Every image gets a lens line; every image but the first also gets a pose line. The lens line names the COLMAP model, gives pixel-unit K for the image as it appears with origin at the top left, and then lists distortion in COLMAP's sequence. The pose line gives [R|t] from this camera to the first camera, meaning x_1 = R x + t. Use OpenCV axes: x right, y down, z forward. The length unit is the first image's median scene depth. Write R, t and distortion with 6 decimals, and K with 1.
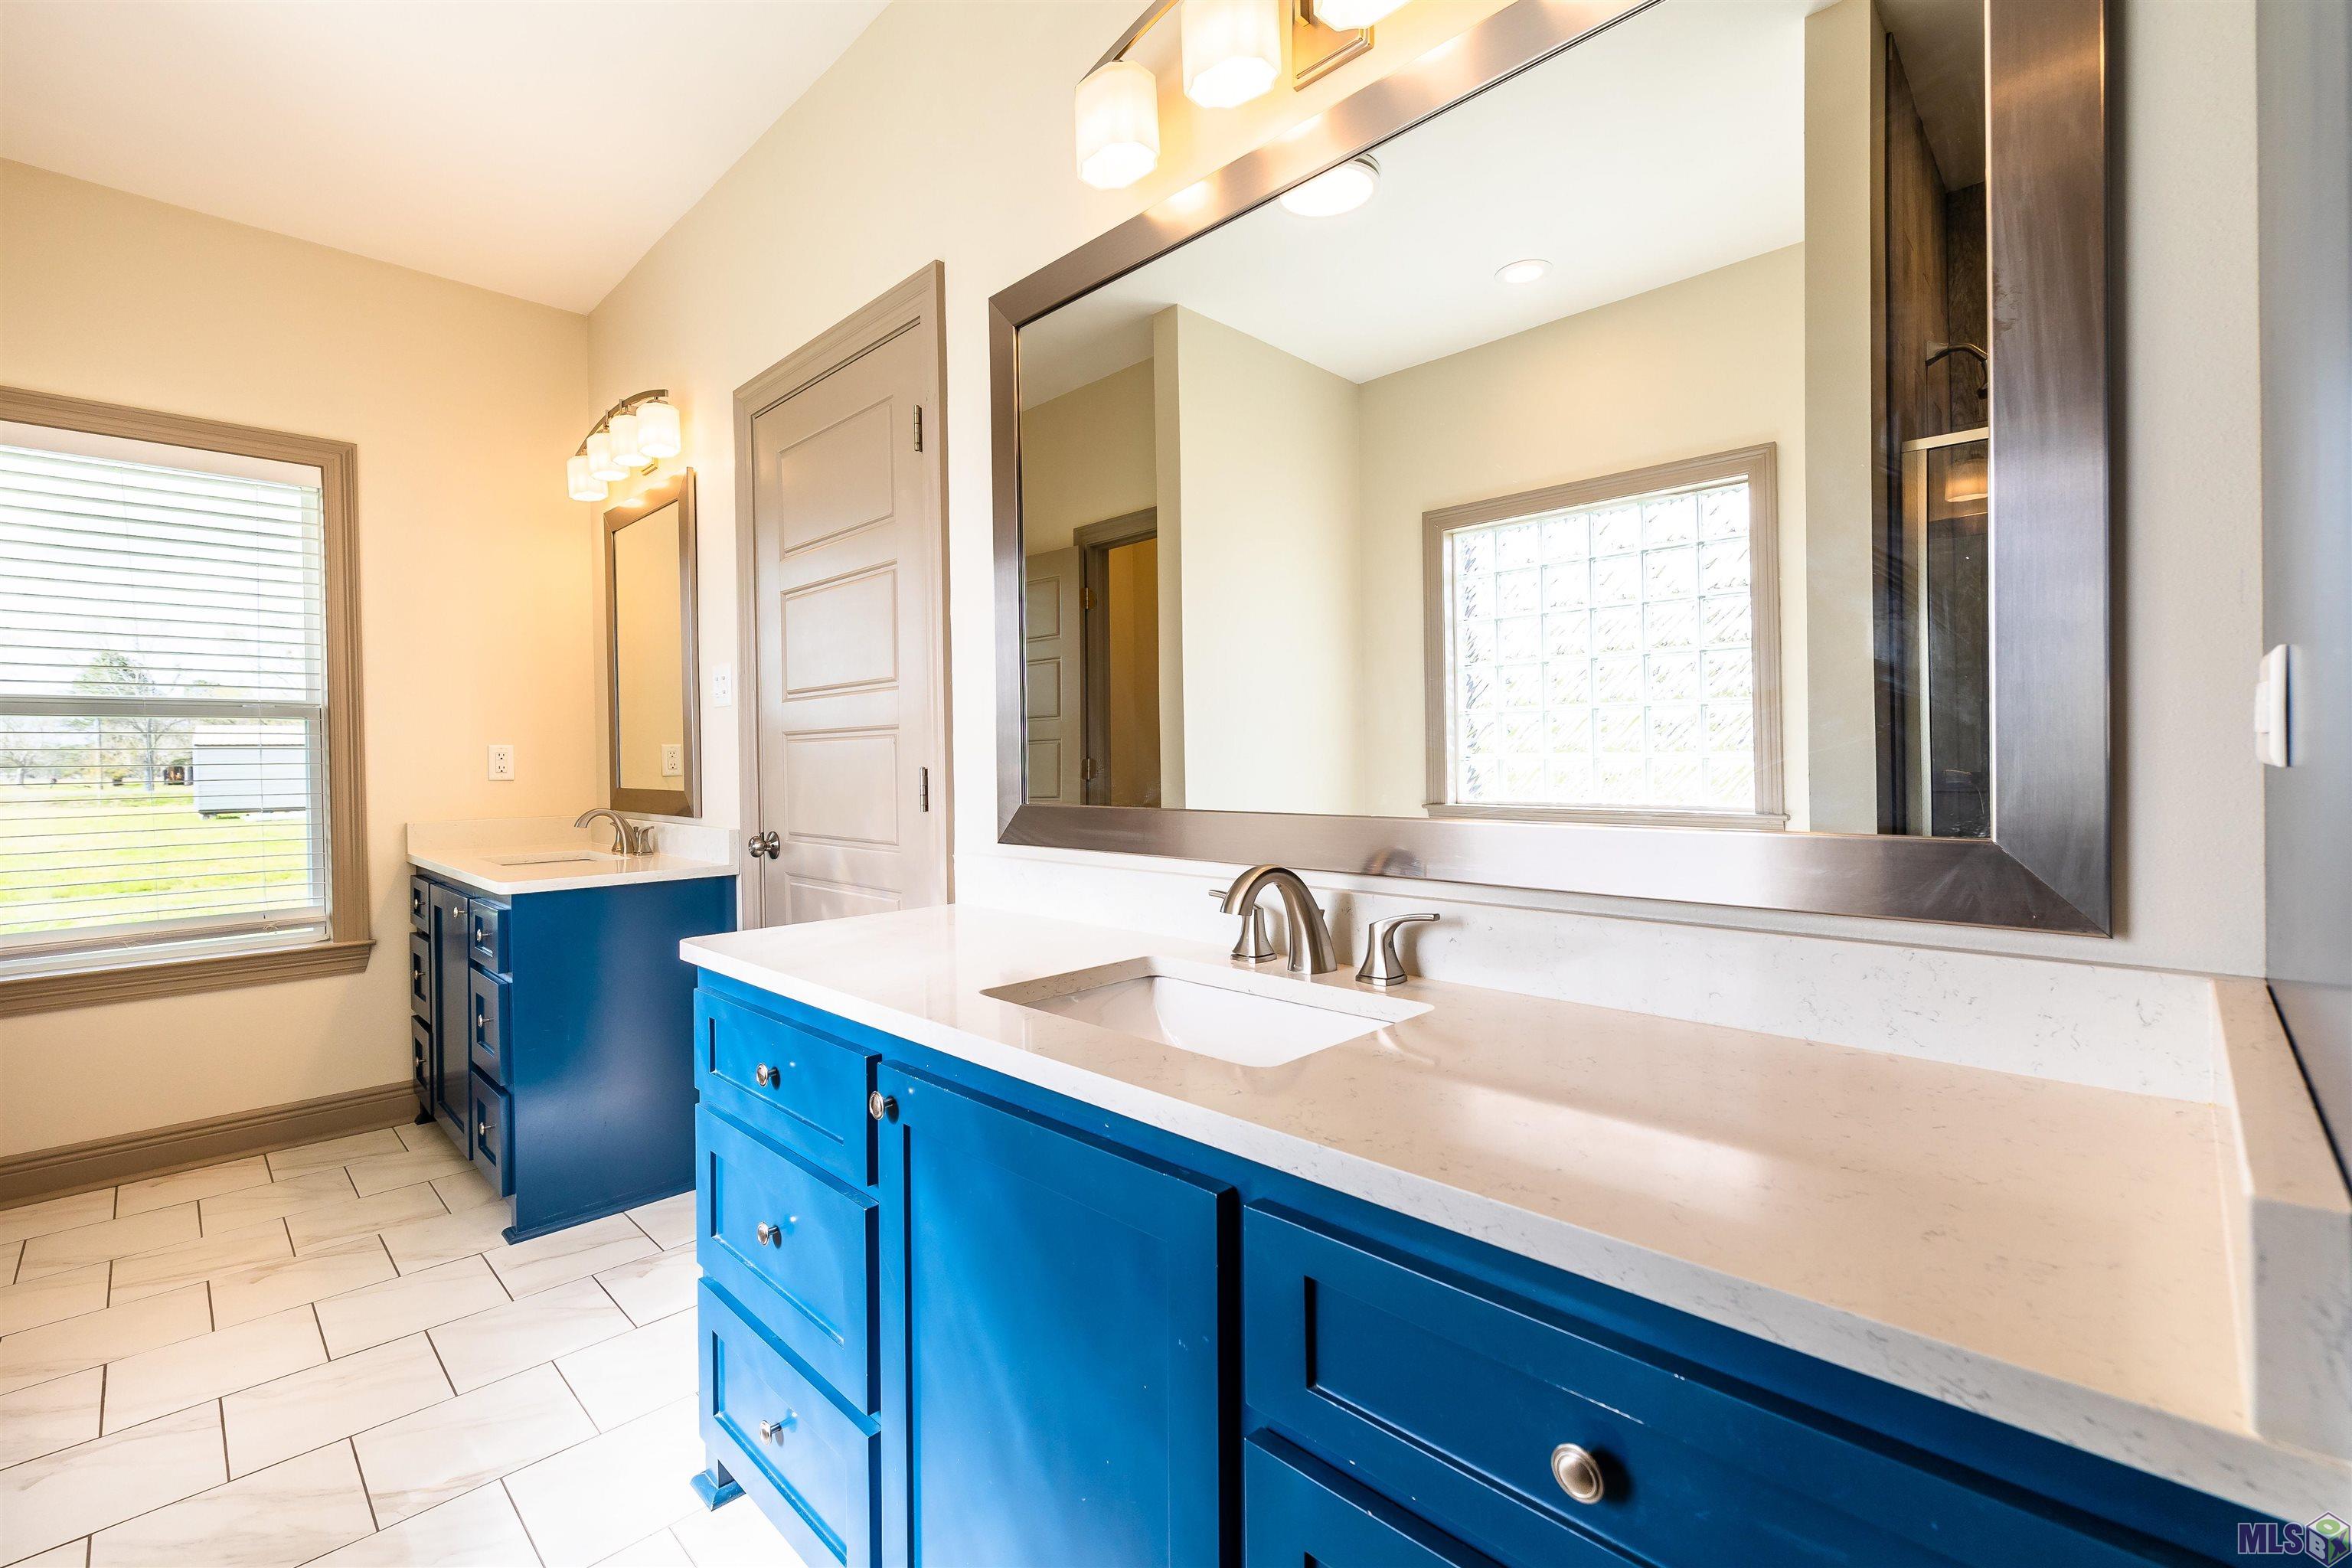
lens RADIAL K [[995.7, 0, 1152.8], [0, 995.7, 773.5], [0, 0, 1]] dist [-0.000818, -0.000267]
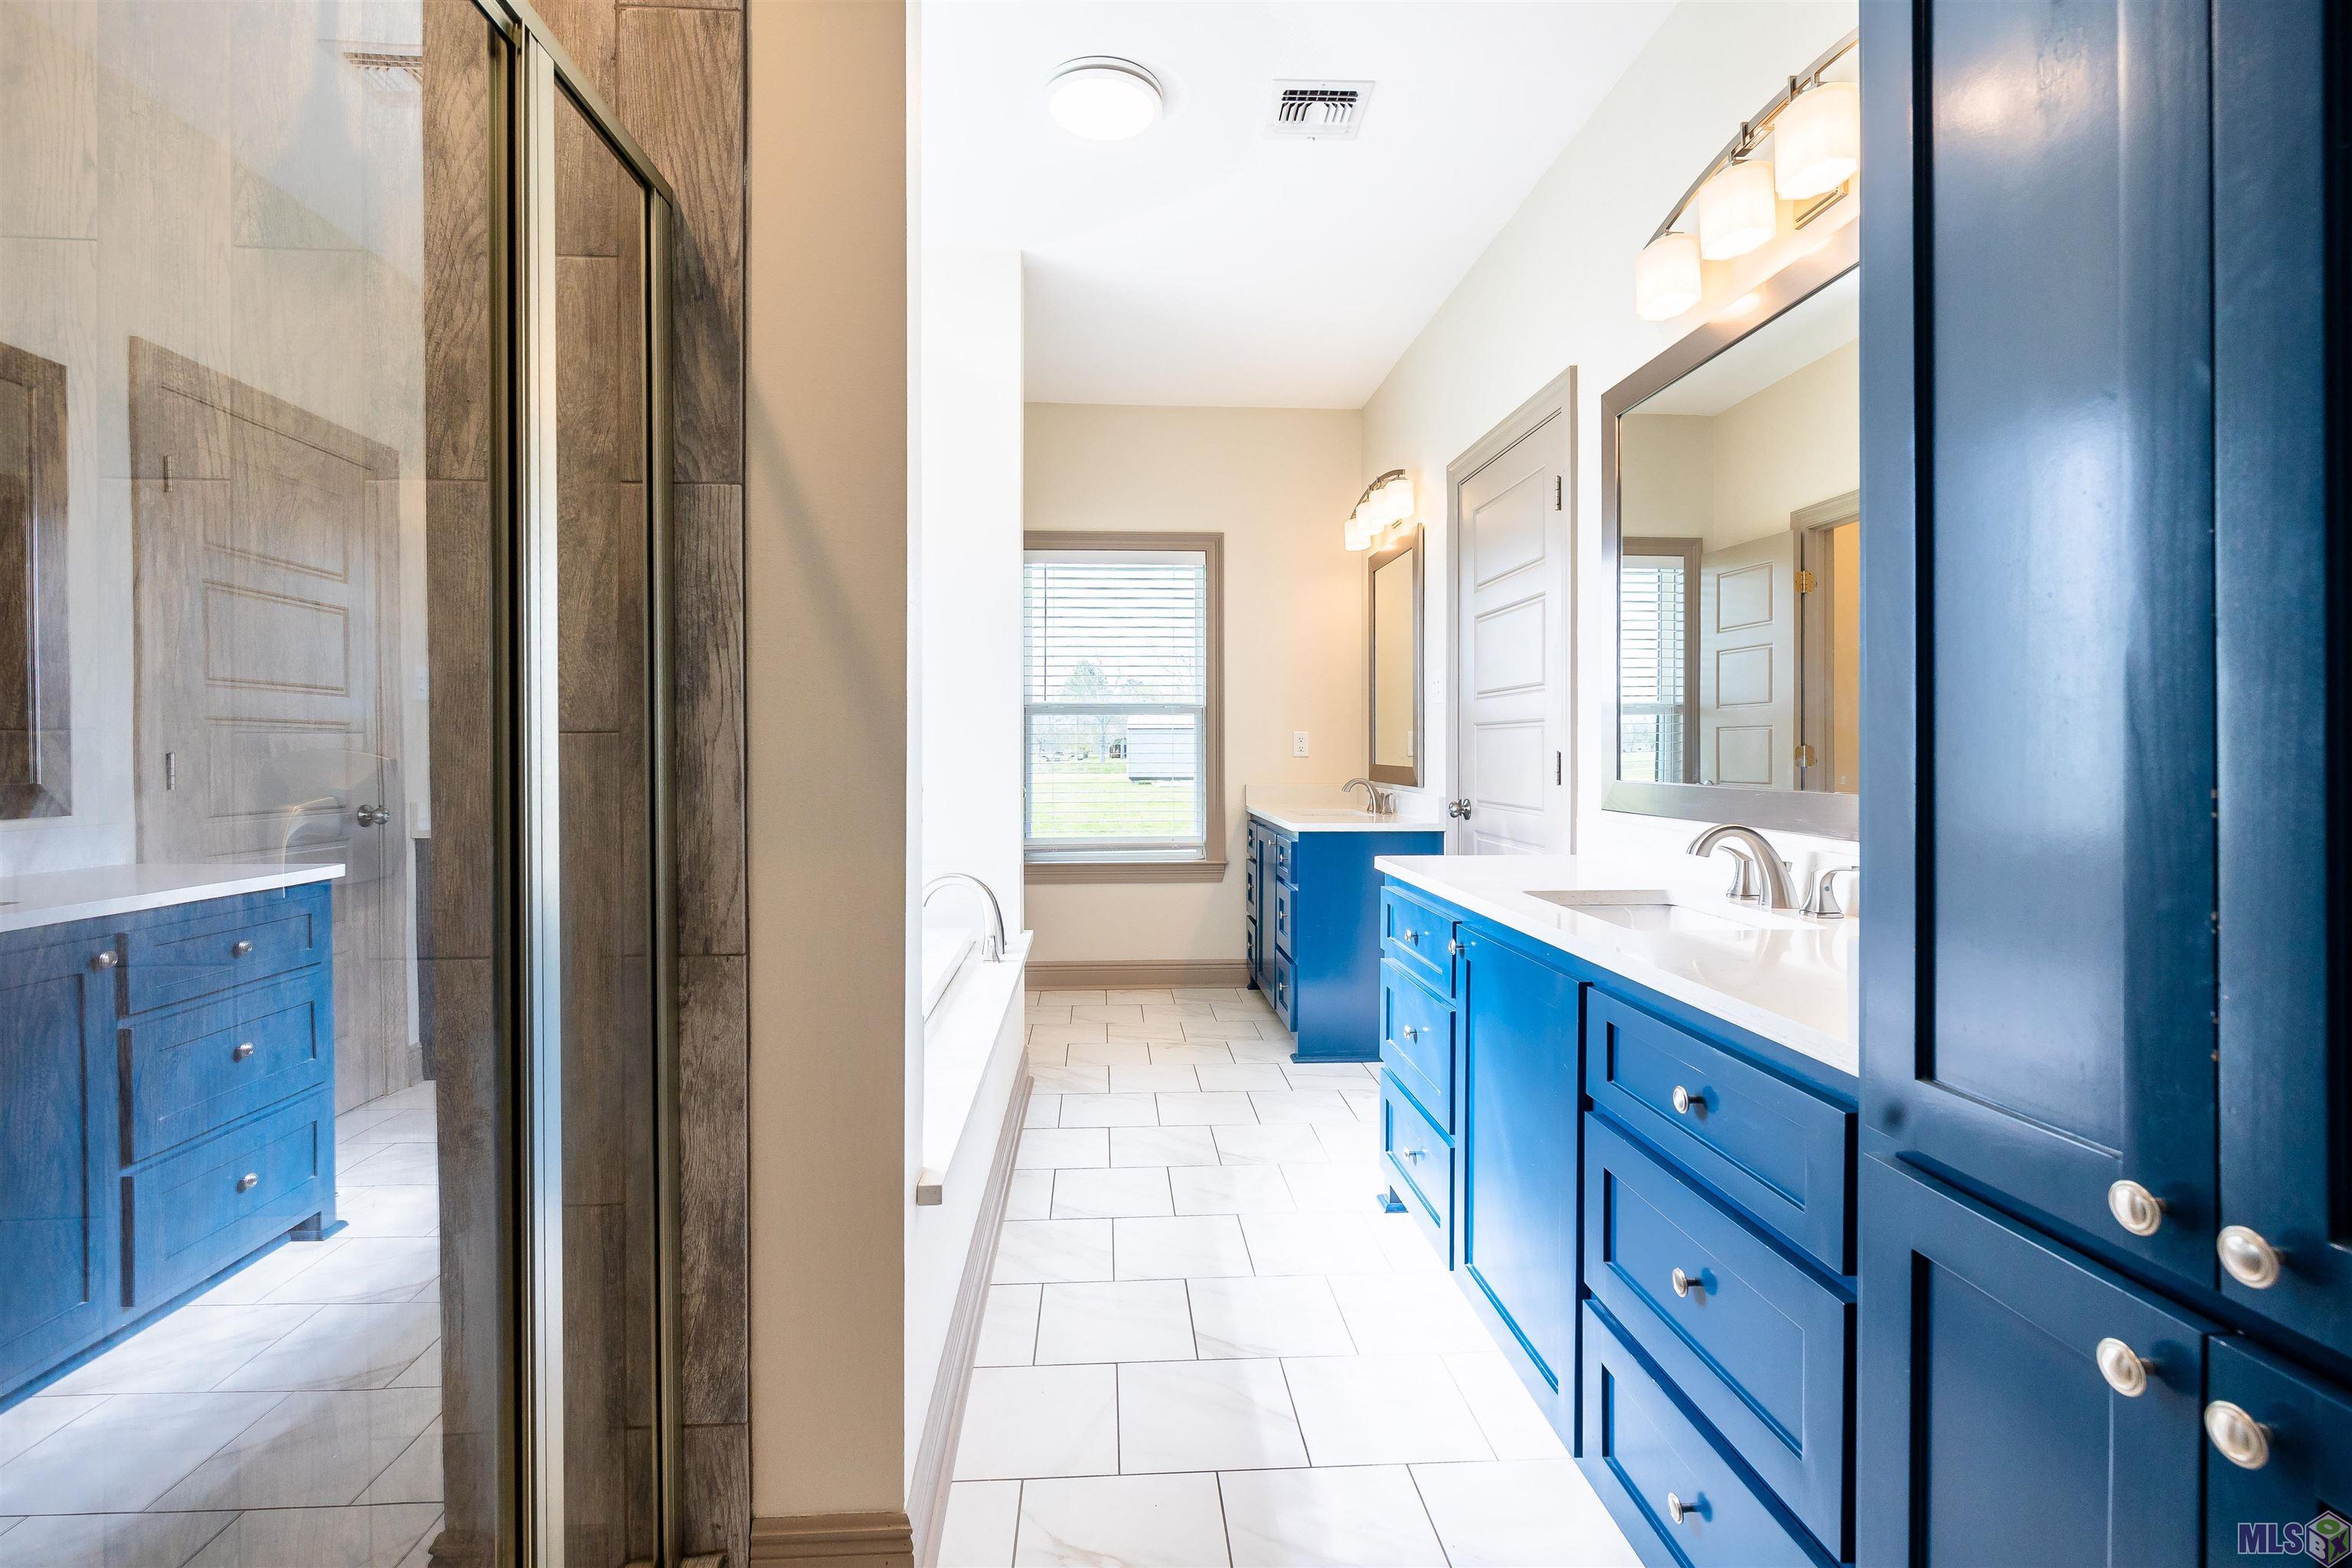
lens RADIAL K [[1026.0, 0, 1169.6], [0, 1026.0, 762.7], [0, 0, 1]] dist [0.001799, 0.000440]
pose [[0.748951, 0.019493, -0.662339, 0.193665], [-0.015728, 0.999809, 0.011640, 0.000822], [0.662439, 0.001699, 0.749114, -0.241240]]
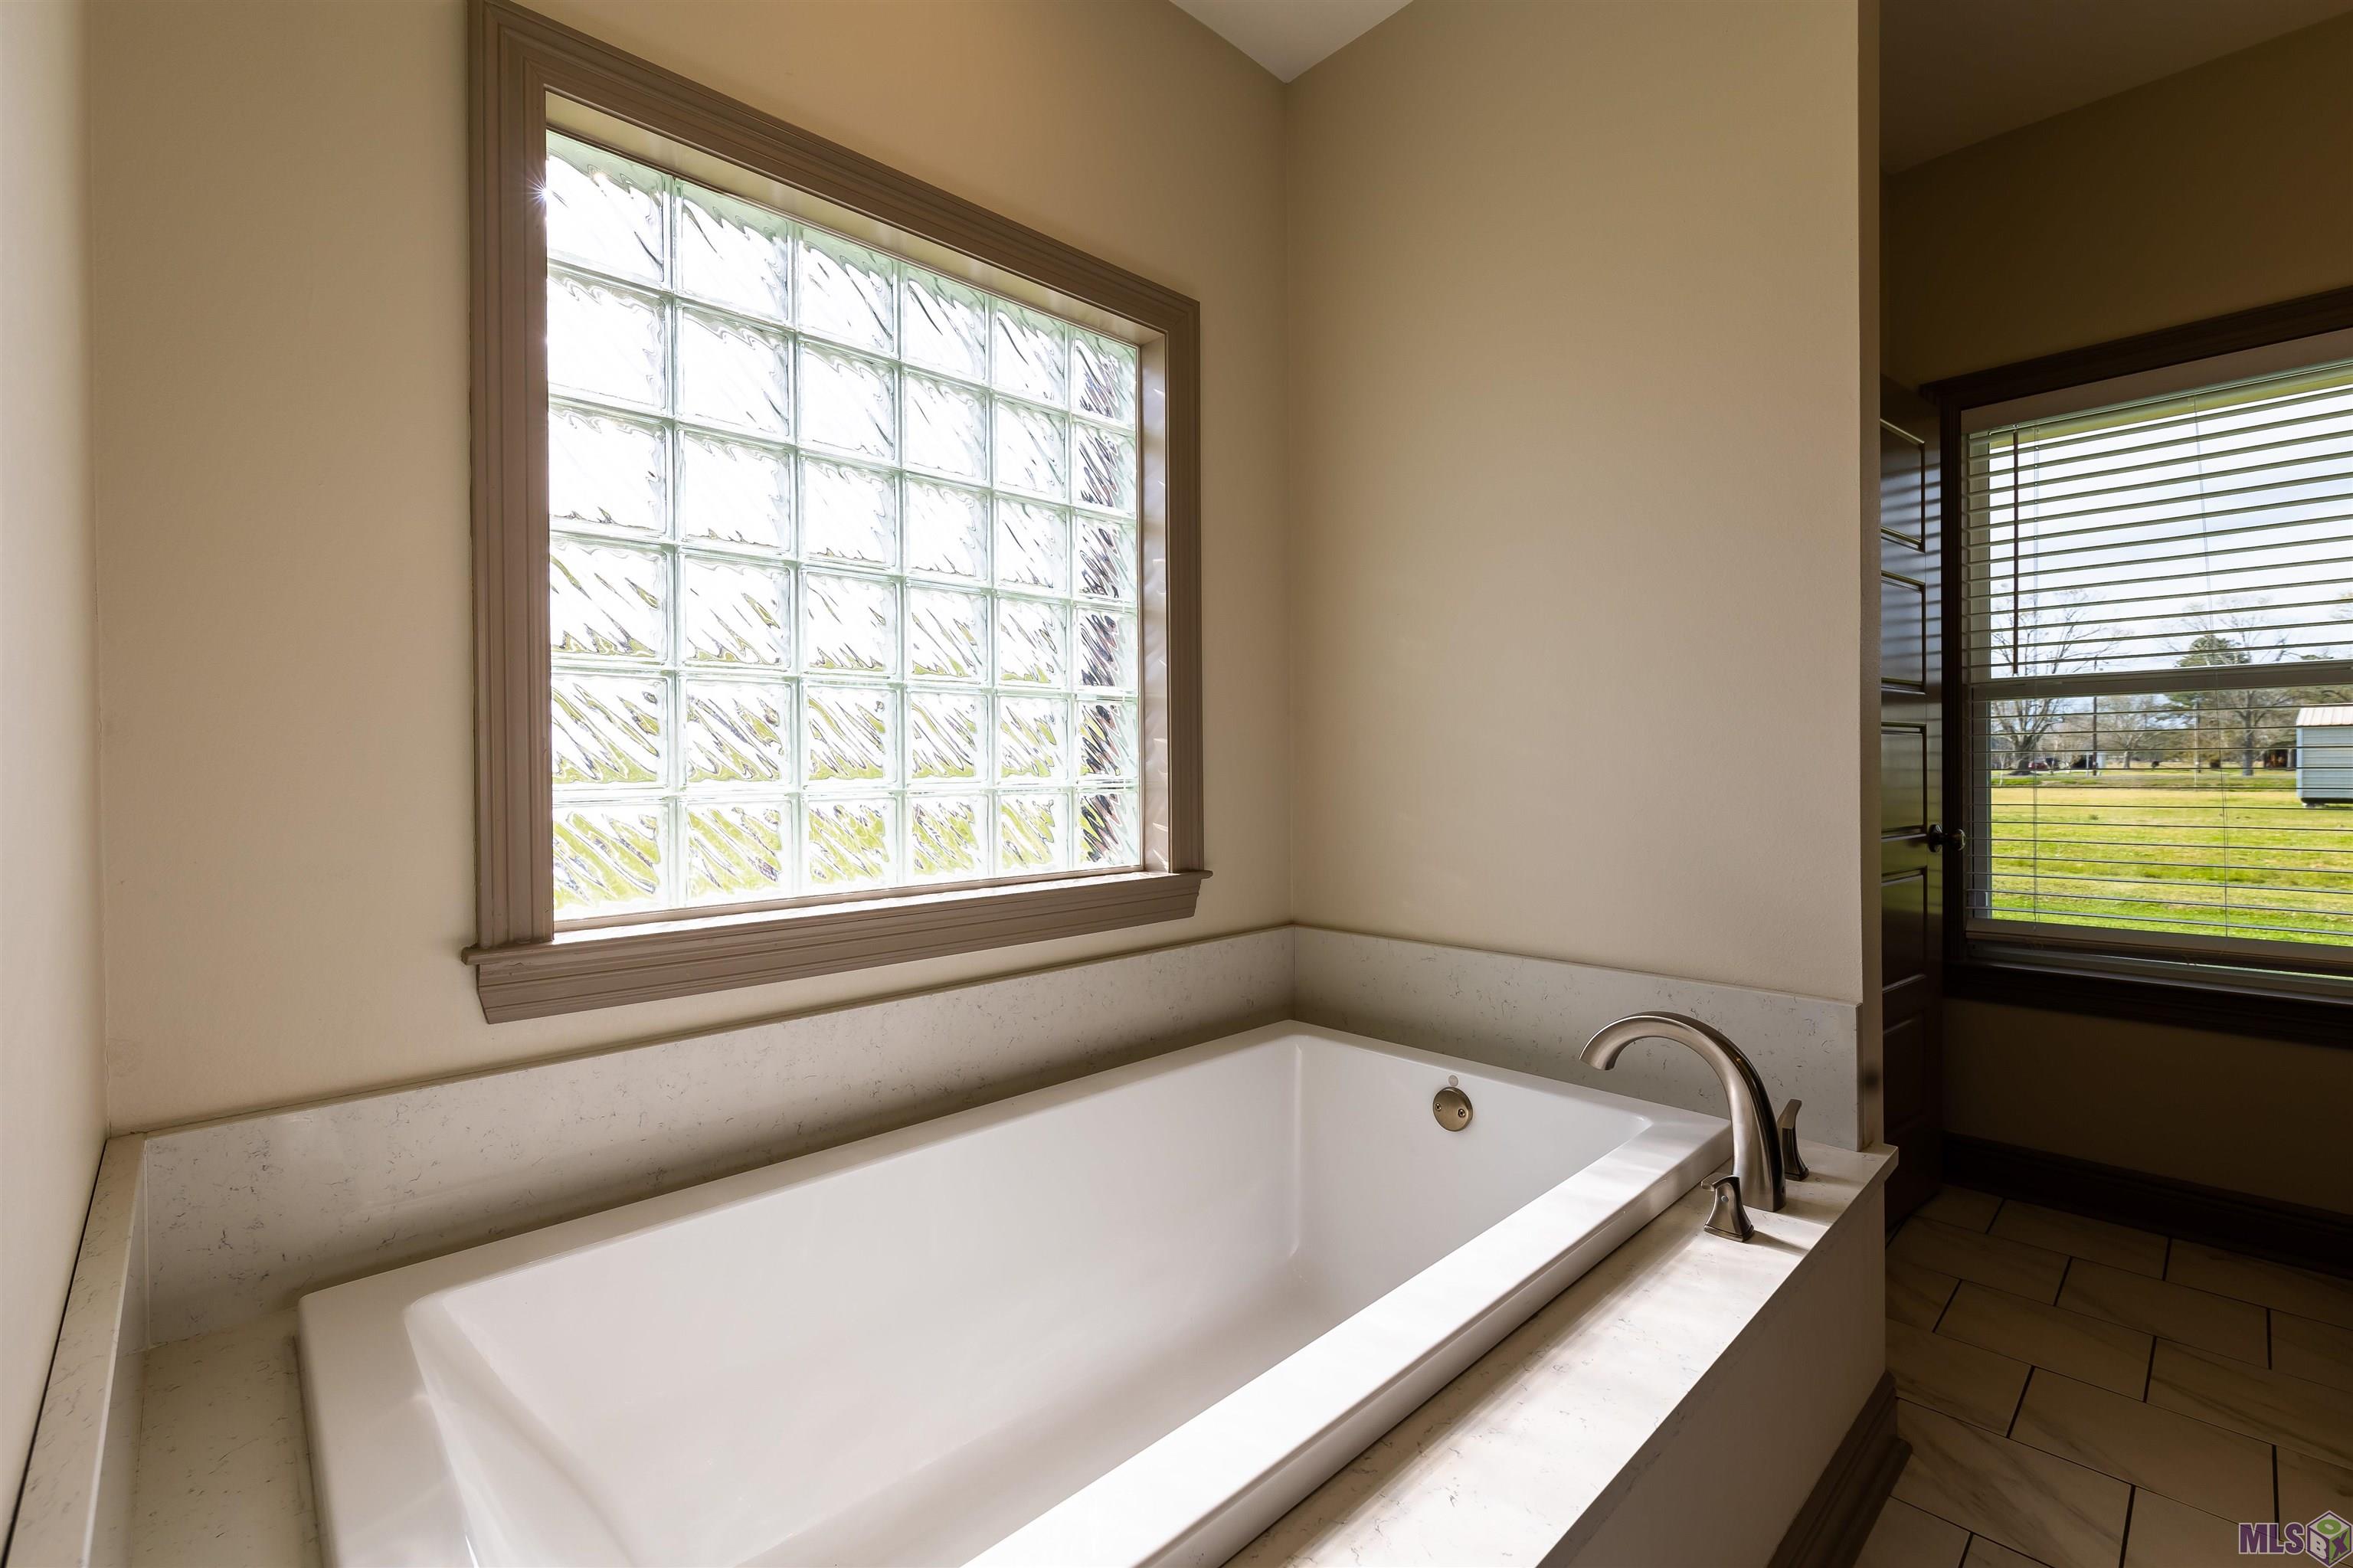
lens RADIAL K [[1026.5, 0, 1170.1], [0, 1026.5, 762.6], [0, 0, 1]] dist [0.001799, 0.000440]
pose [[-0.028976, 0.005314, -0.999566, -1.058702], [0.000213, 0.999986, 0.005310, -0.005965], [0.999580, -0.000059, -0.028976, 1.310173]]
